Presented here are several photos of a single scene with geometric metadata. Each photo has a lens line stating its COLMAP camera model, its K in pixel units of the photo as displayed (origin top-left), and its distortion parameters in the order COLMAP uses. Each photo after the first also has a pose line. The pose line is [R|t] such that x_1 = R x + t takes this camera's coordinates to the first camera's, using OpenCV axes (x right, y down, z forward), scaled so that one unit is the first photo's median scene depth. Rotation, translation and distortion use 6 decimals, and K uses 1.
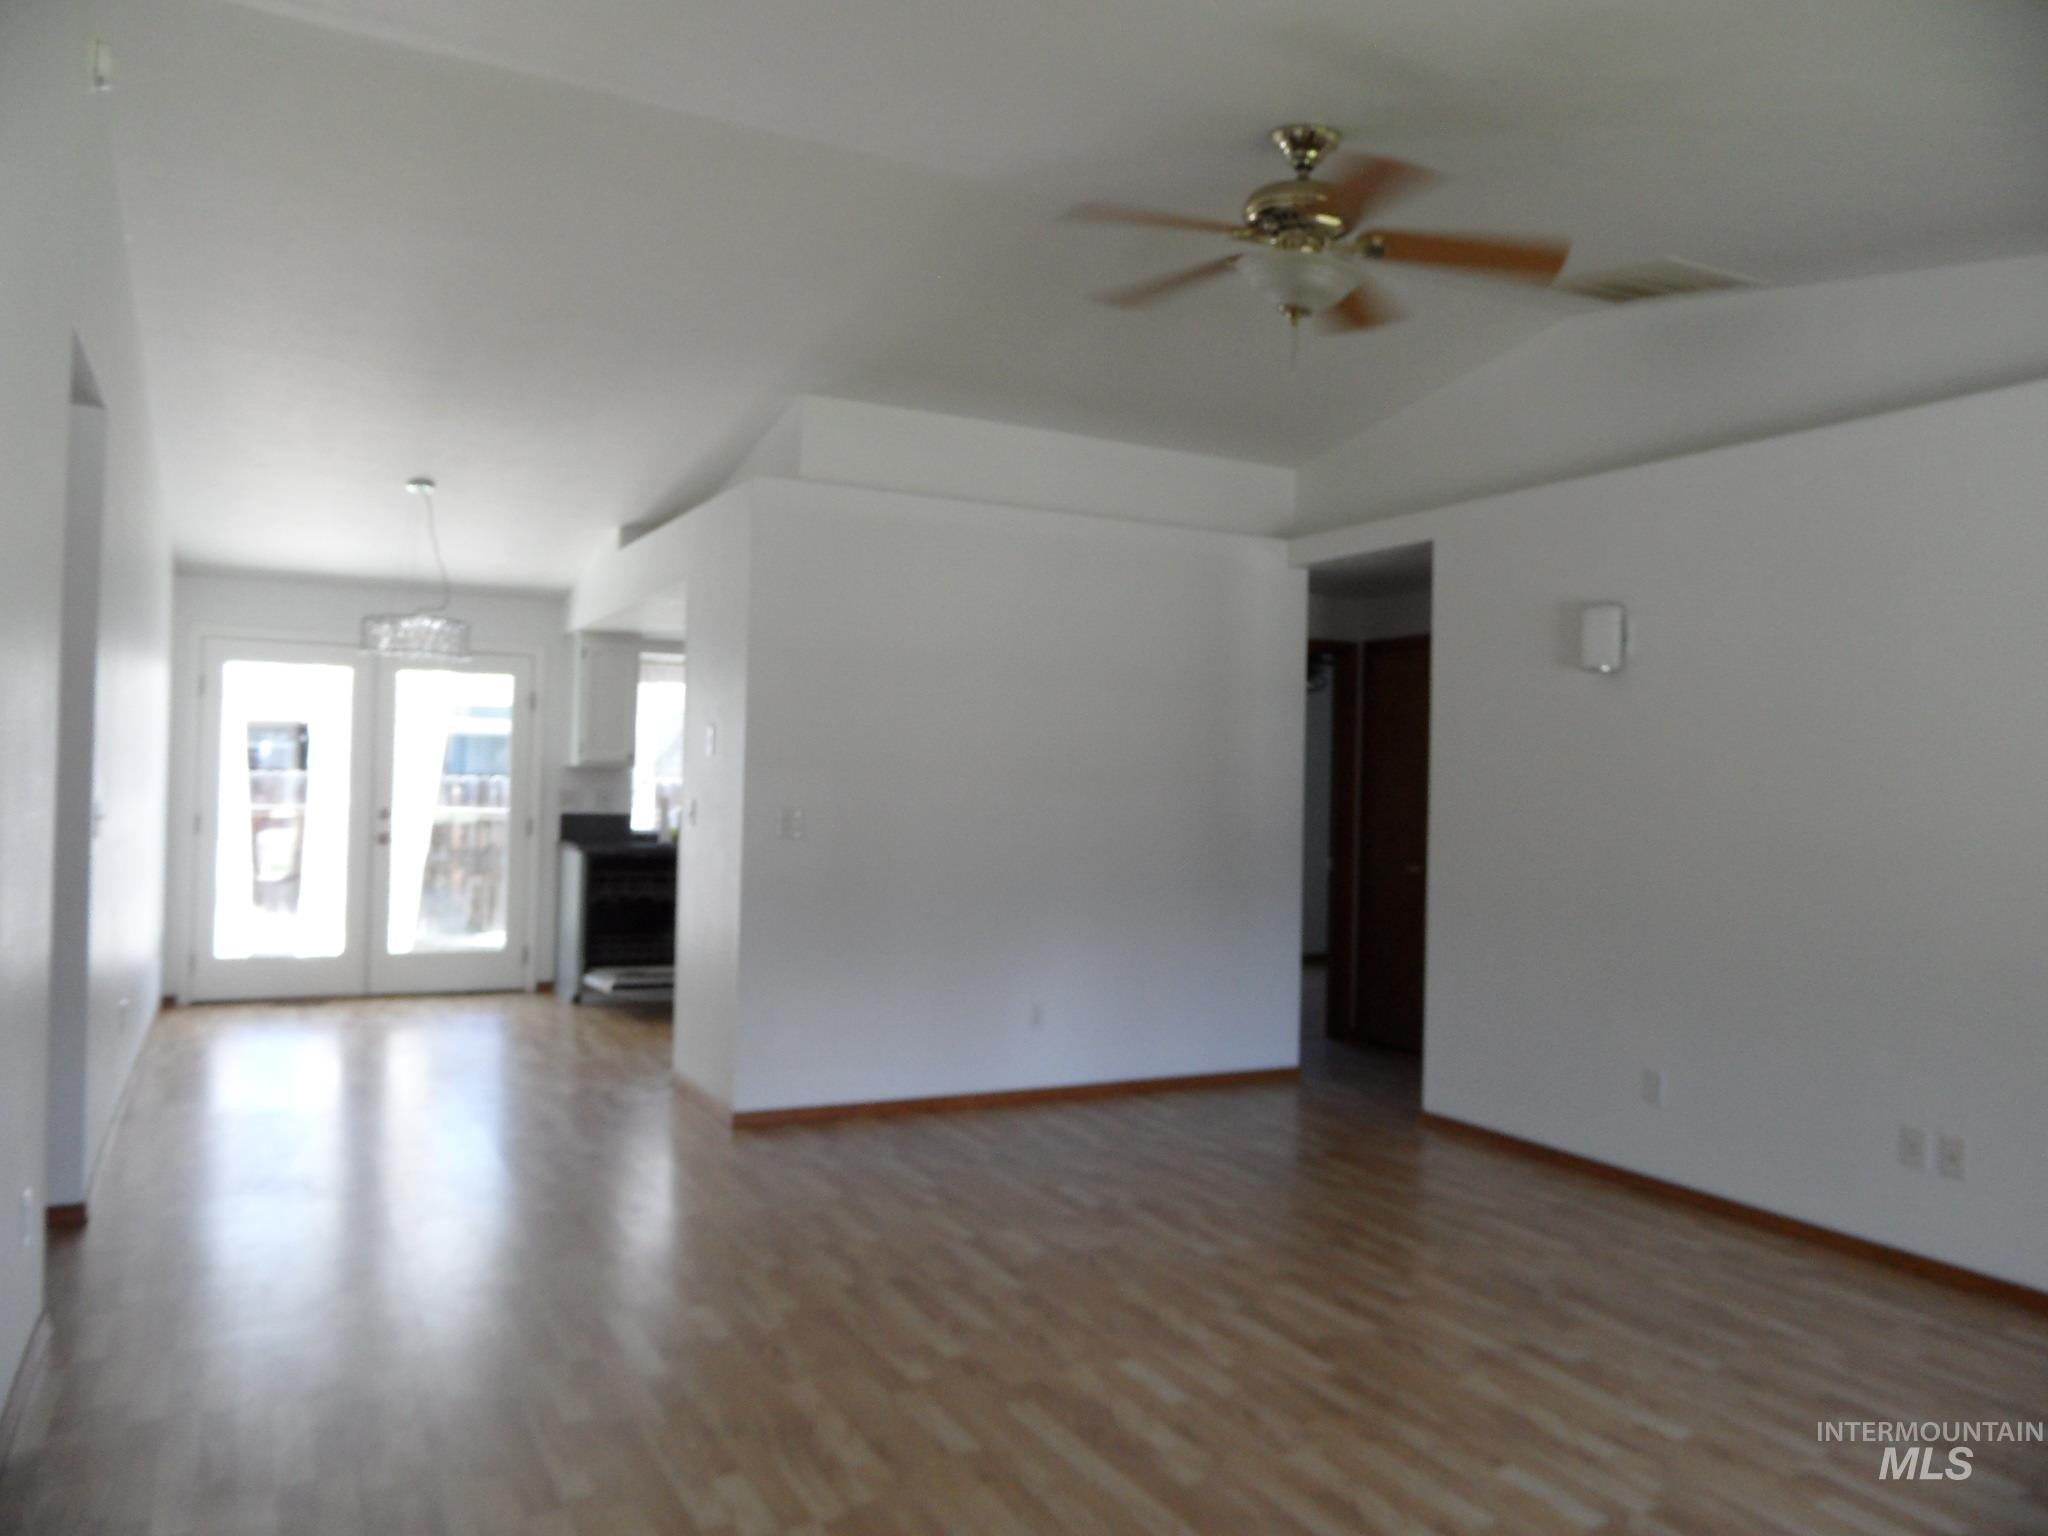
lens RADIAL K [[1486.9, 0, 1030.4], [0, 1486.9, 779.0], [0, 0, 1]] dist [-0.017287, 0.004213]
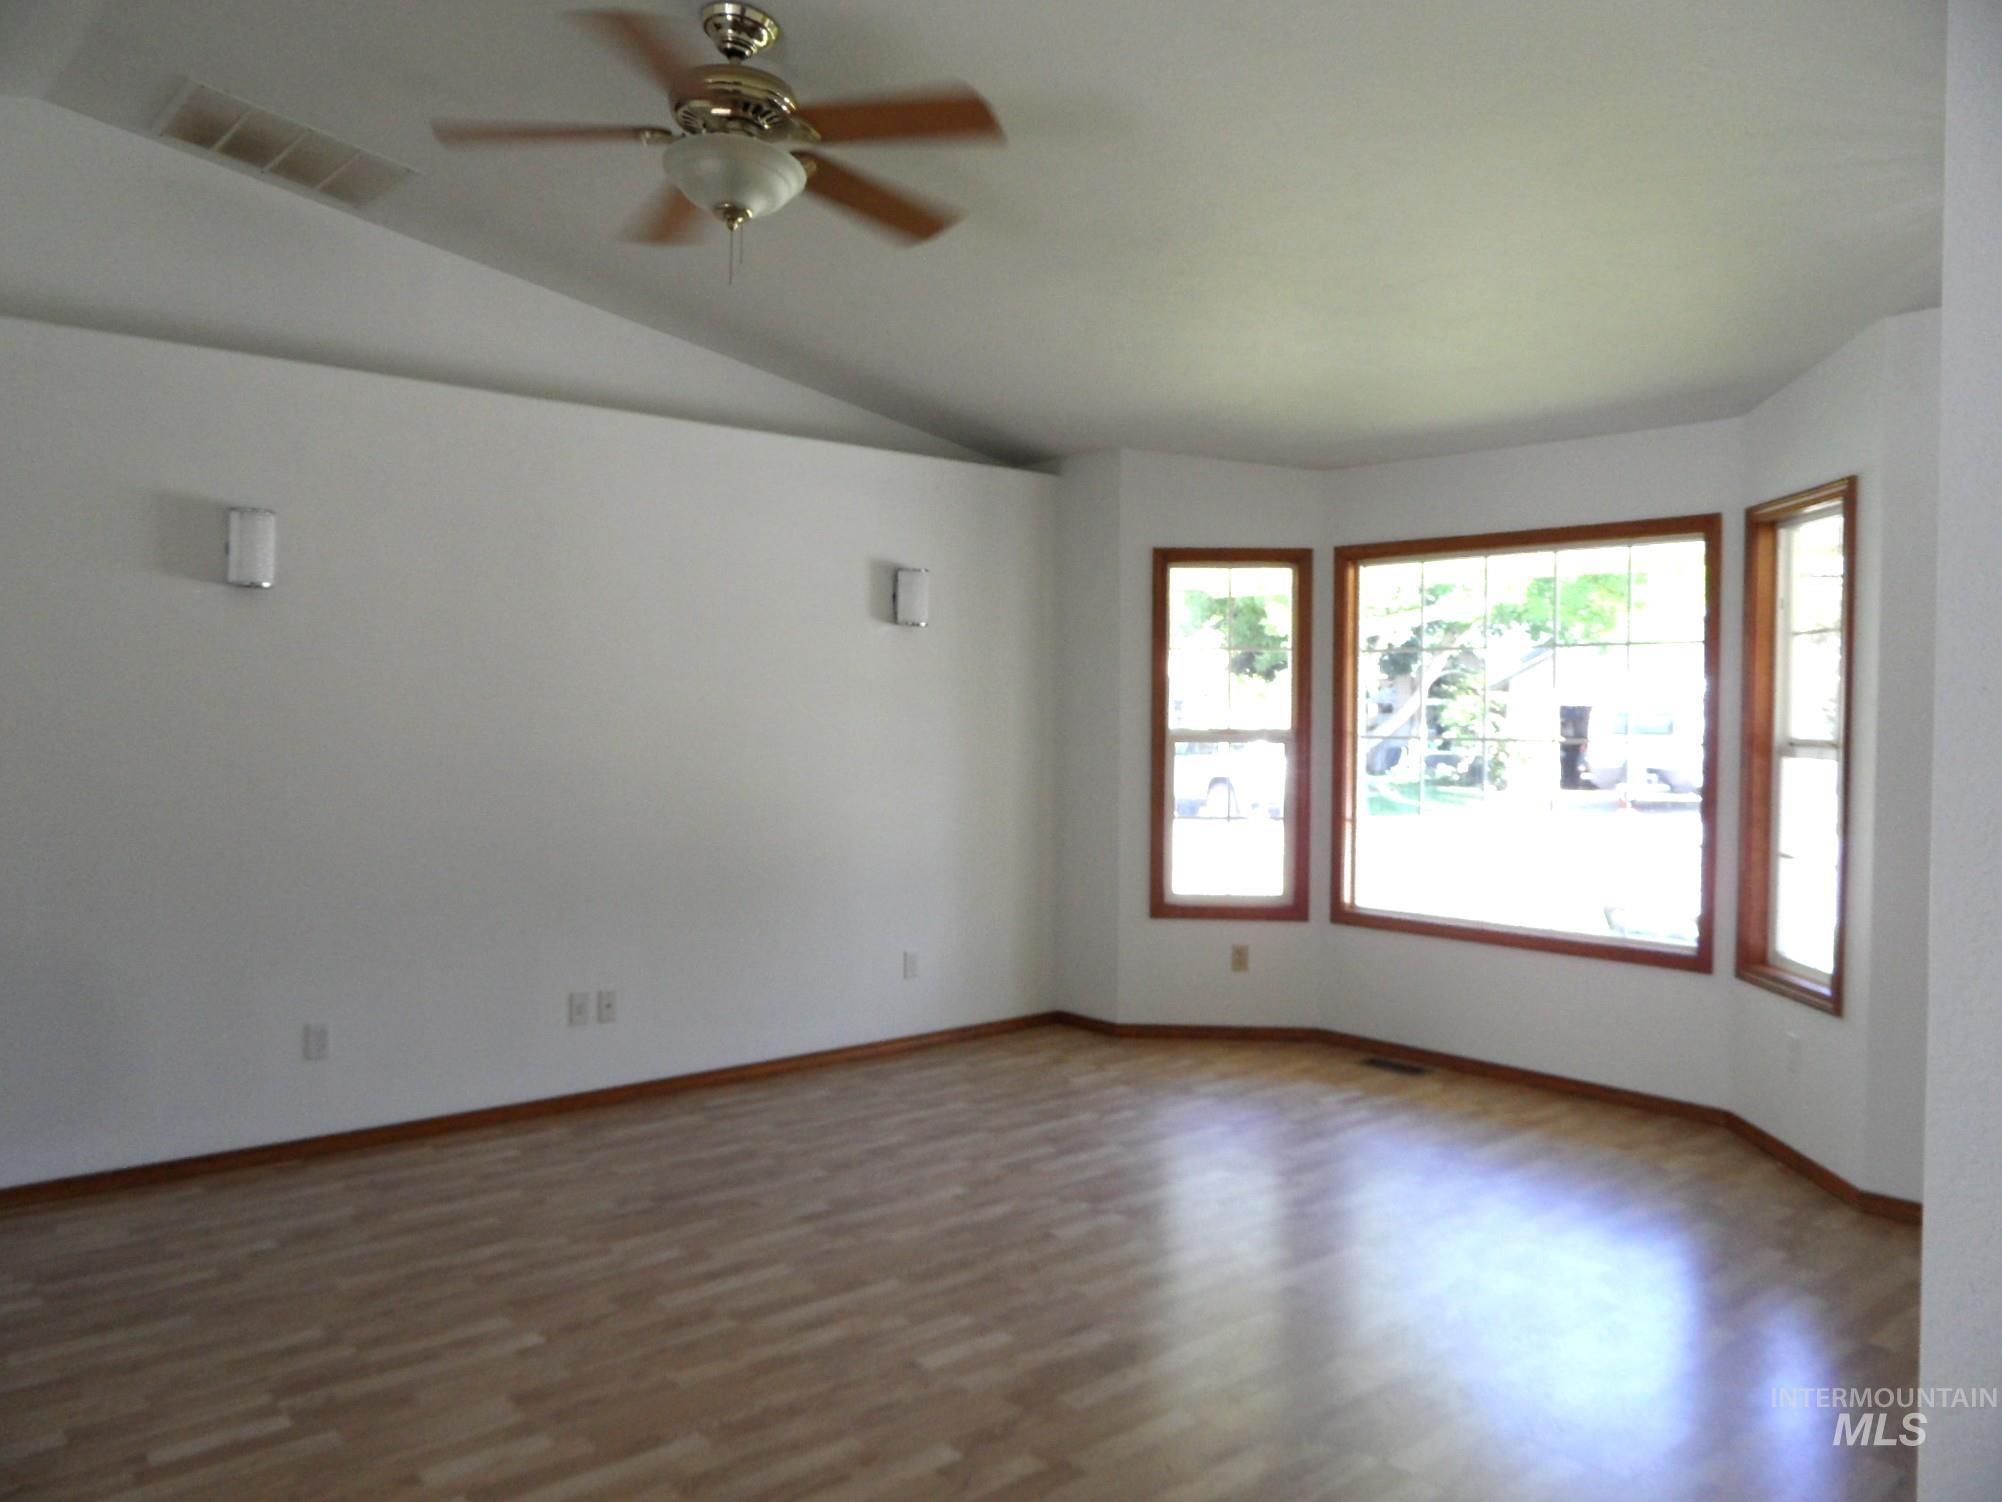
lens RADIAL K [[1453.5, 0, 1007.0], [0, 1453.5, 745.0], [0, 0, 1]] dist [-0.017287, 0.004213]
pose [[-0.219061, -0.049840, 0.974437, -0.769419], [-0.018198, 0.998729, 0.046992, -0.042386], [-0.975541, -0.007439, -0.219690, 1.071698]]
